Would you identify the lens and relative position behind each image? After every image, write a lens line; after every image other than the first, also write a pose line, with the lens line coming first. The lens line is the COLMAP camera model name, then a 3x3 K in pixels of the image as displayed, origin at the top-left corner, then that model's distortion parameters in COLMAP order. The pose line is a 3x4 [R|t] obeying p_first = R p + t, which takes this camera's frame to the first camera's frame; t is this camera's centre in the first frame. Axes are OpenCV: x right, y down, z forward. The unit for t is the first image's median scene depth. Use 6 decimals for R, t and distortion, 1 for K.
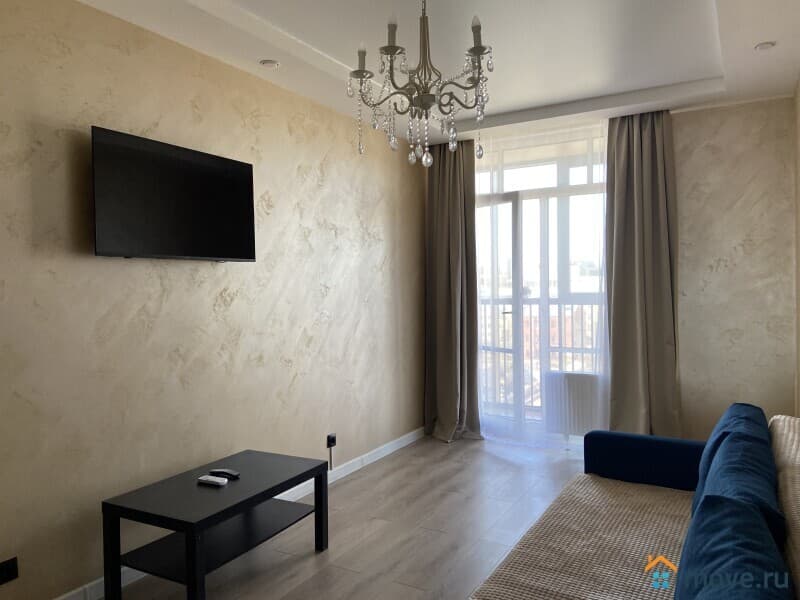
lens RADIAL K [[603.5, 0, 397.3], [0, 603.5, 298.2], [0, 0, 1]] dist [0.128880, -0.174224]
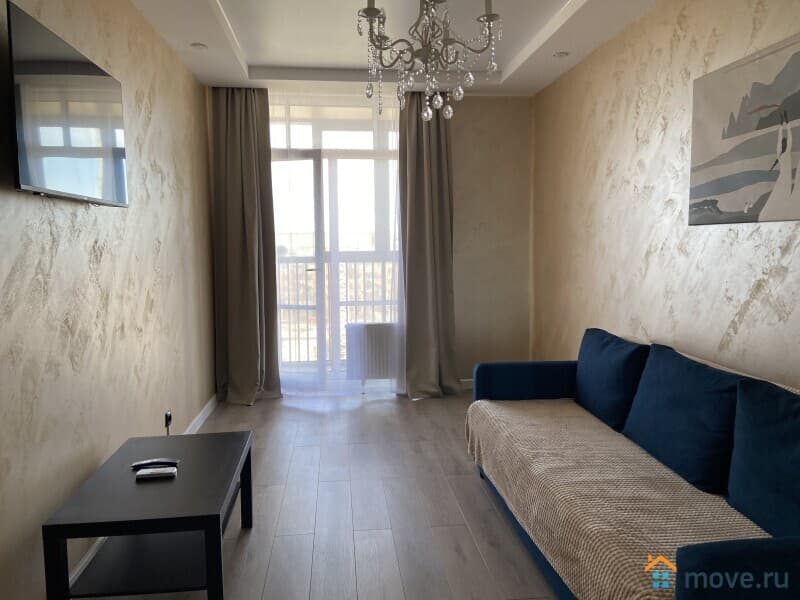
lens RADIAL K [[603.5, 0, 397.3], [0, 603.5, 298.2], [0, 0, 1]] dist [0.128880, -0.174224]
pose [[0.815311, -0.043907, 0.577356, -0.307589], [0.008878, 0.997952, 0.063355, 0.008403], [-0.578955, -0.046528, 0.814031, 0.092261]]
